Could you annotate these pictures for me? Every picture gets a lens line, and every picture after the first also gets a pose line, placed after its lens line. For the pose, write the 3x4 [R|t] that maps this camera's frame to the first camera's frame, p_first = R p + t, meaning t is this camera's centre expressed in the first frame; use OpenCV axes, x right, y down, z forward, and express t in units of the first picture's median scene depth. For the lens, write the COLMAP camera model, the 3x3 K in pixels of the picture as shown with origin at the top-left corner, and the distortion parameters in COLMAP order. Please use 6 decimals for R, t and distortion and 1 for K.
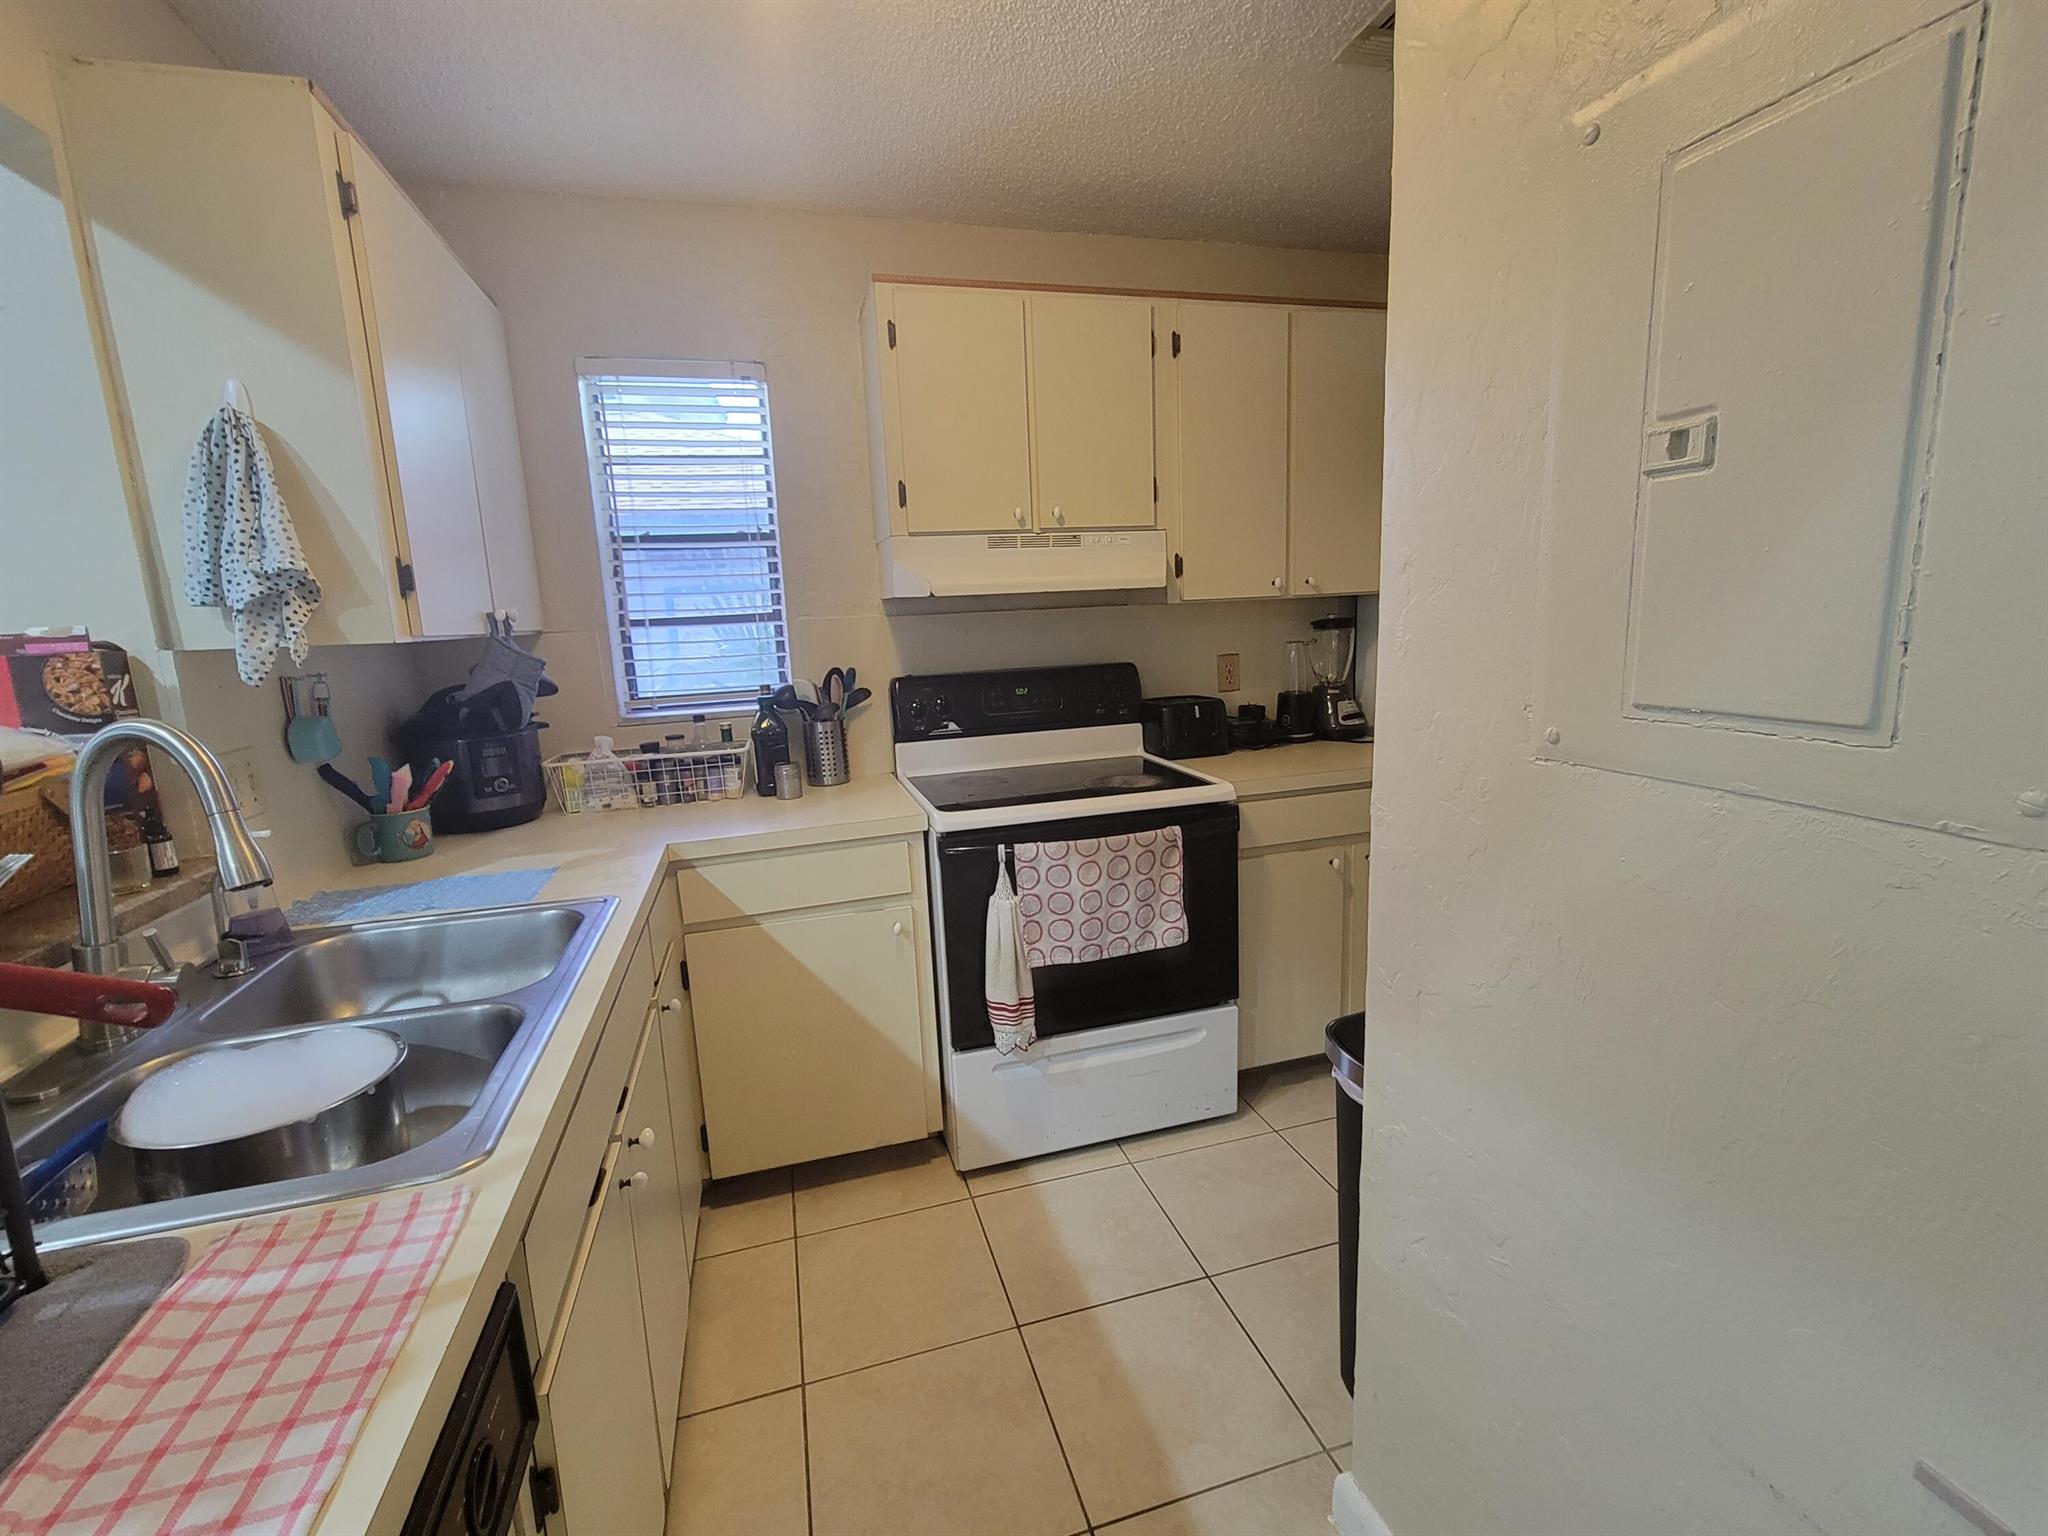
lens RADIAL K [[893.8, 0, 1010.4], [0, 893.8, 763.1], [0, 0, 1]] dist [0.003305, -0.000910]
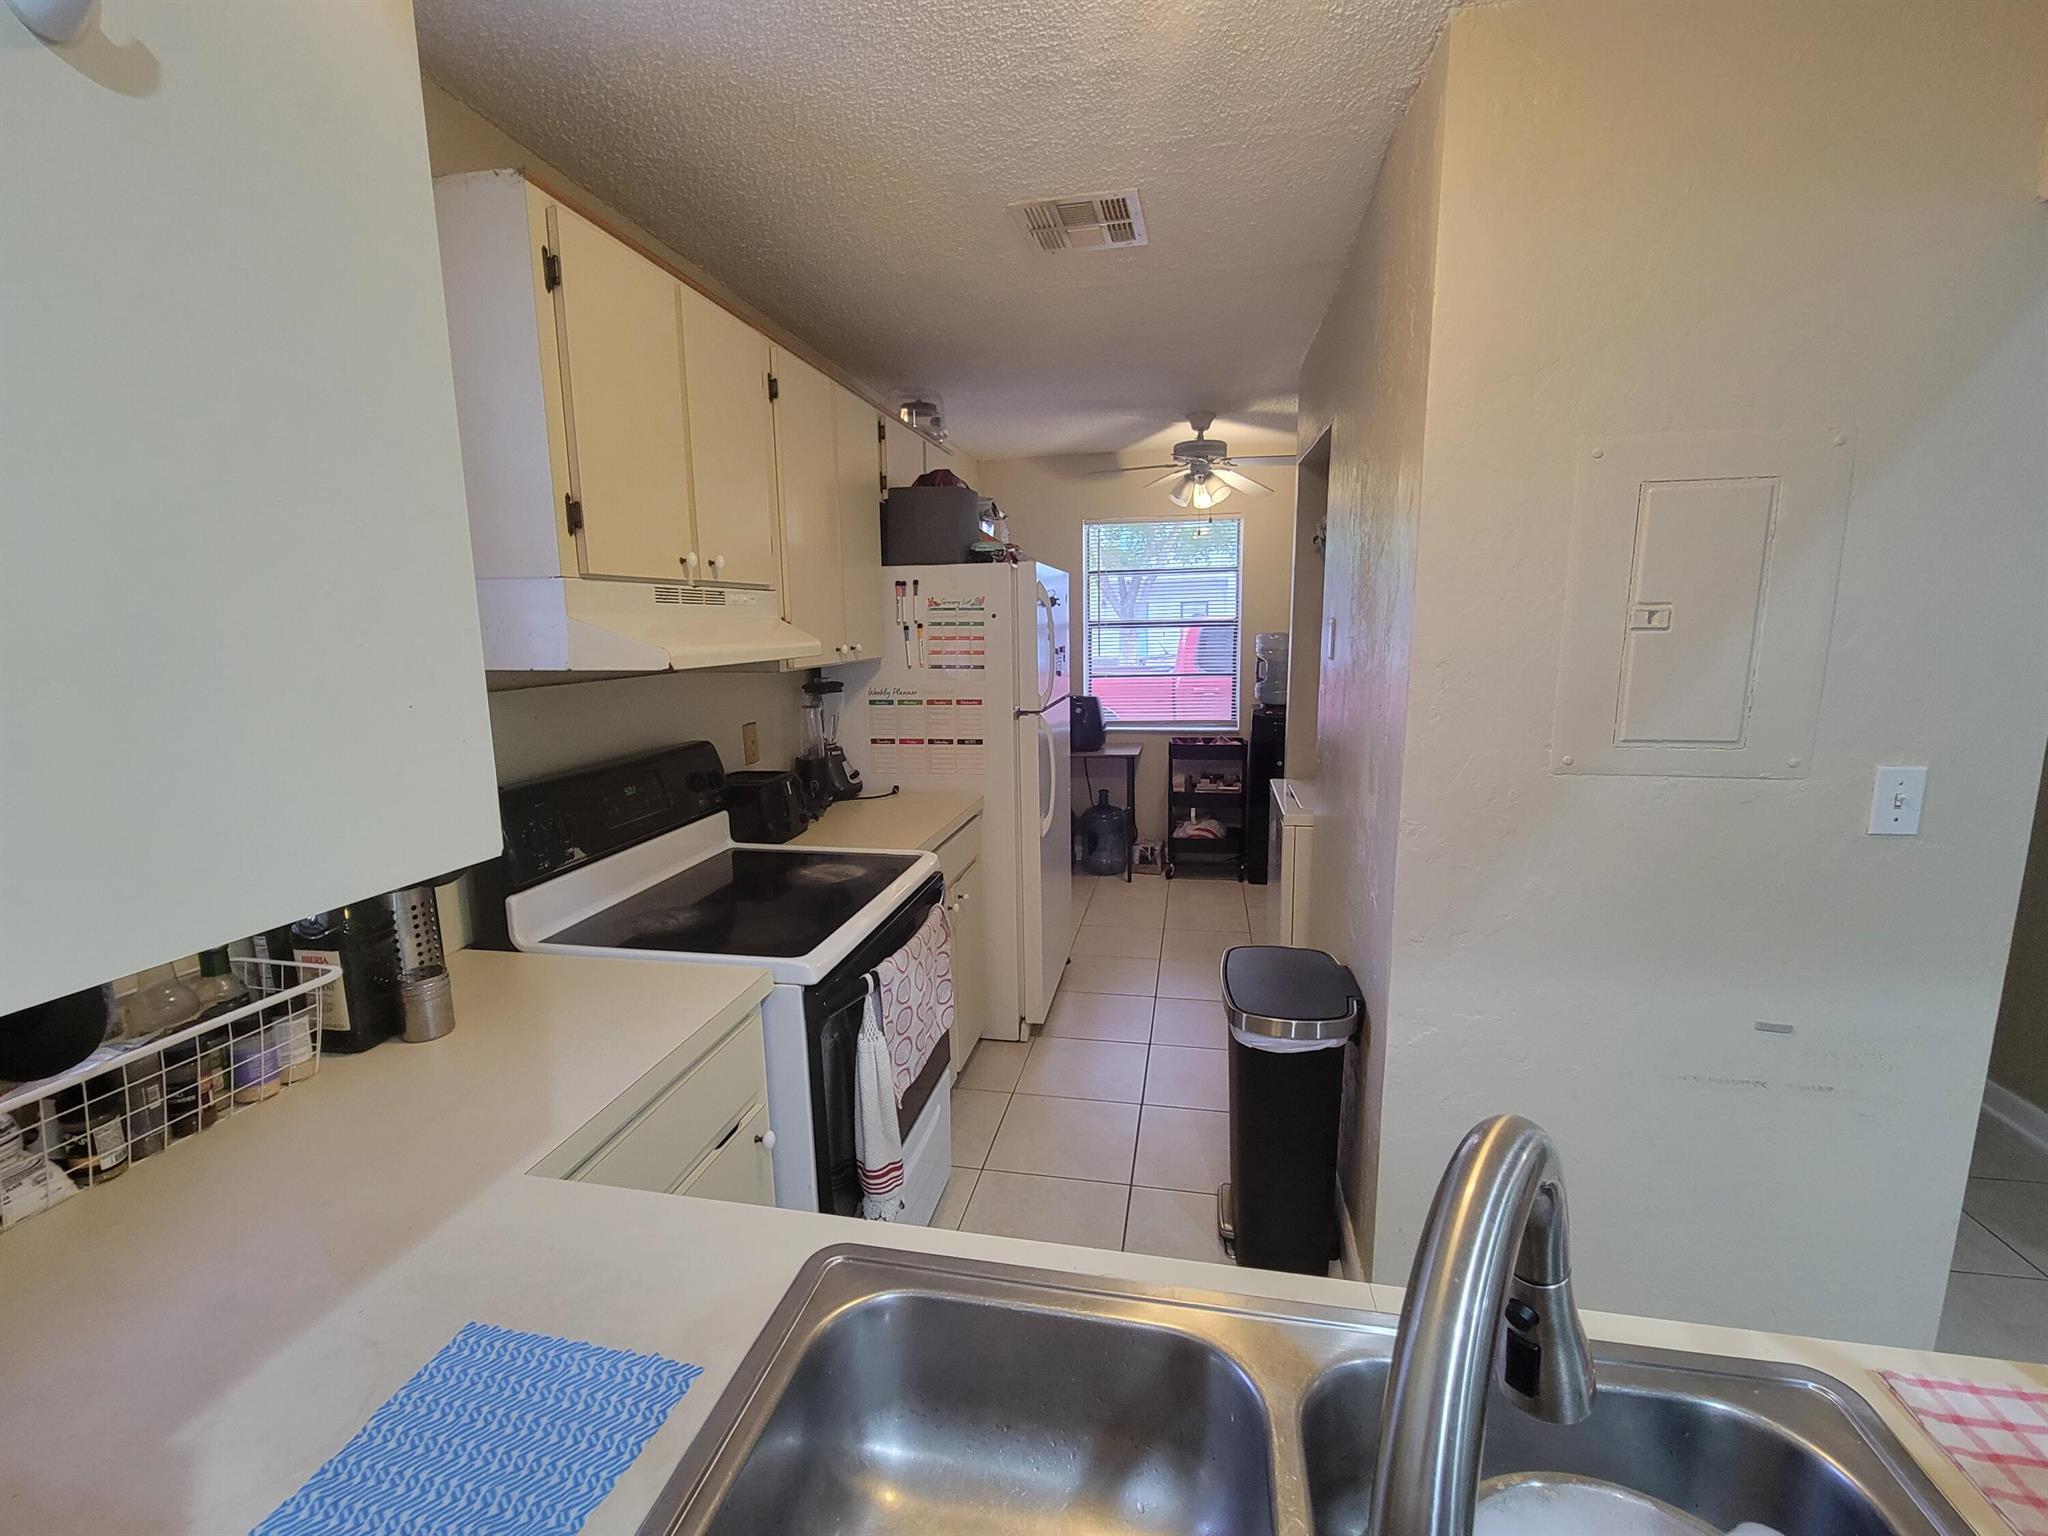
lens RADIAL K [[893.8, 0, 1014.3], [0, 893.8, 777.5], [0, 0, 1]] dist [0.003305, -0.000910]
pose [[0.453839, -0.118588, 0.883157, -0.557796], [0.146792, 0.987514, 0.057167, -0.097039], [-0.878909, 0.103696, 0.465581, 0.413851]]
